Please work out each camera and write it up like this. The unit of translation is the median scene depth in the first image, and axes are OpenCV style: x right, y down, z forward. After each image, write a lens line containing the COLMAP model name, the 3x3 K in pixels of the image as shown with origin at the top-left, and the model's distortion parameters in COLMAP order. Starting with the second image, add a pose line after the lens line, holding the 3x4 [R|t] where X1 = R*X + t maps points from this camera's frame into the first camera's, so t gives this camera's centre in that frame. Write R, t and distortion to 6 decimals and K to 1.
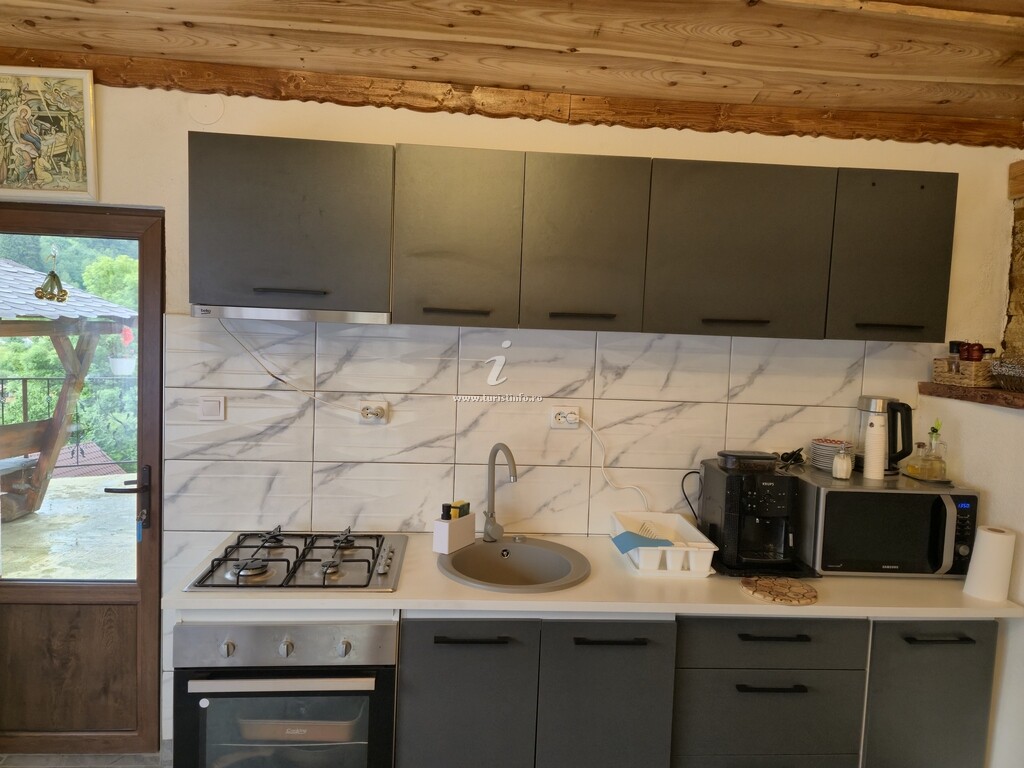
lens RADIAL K [[684.2, 0, 507.7], [0, 684.2, 380.2], [0, 0, 1]] dist [0.082911, -0.073547]
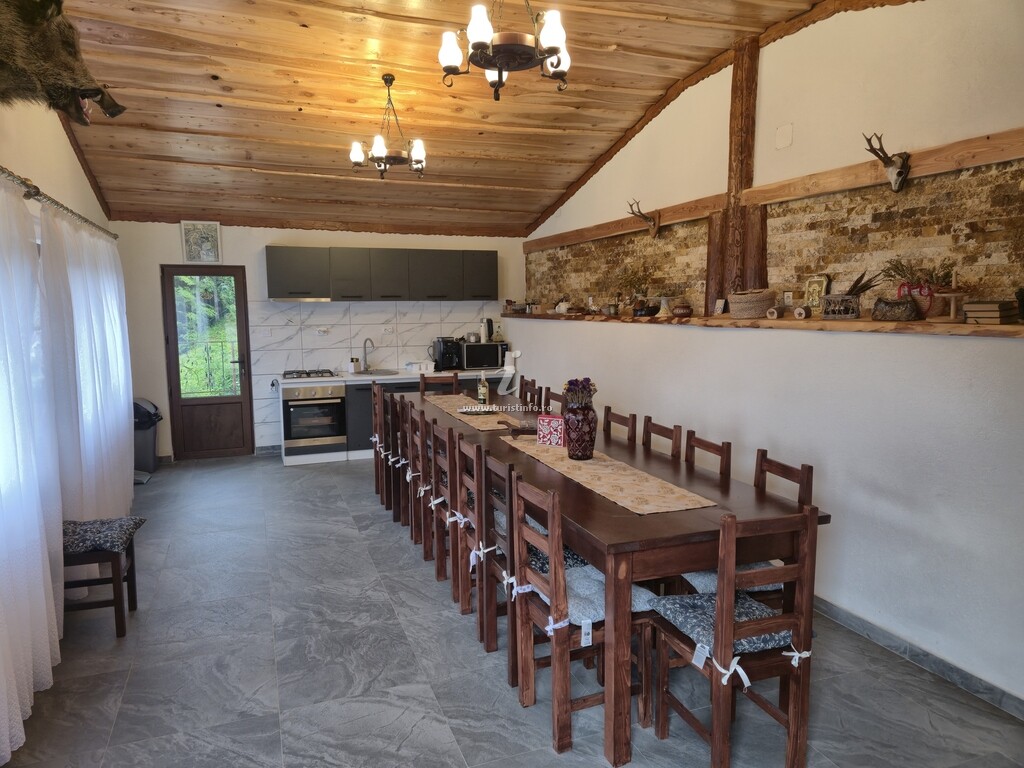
lens RADIAL K [[684.2, 0, 510.9], [0, 684.2, 383.9], [0, 0, 1]] dist [0.082911, -0.073547]
pose [[0.961415, -0.076251, 0.264324, -0.217782], [0.062253, 0.996198, 0.060948, 0.143564], [-0.267966, -0.042142, 0.962506, -2.128624]]
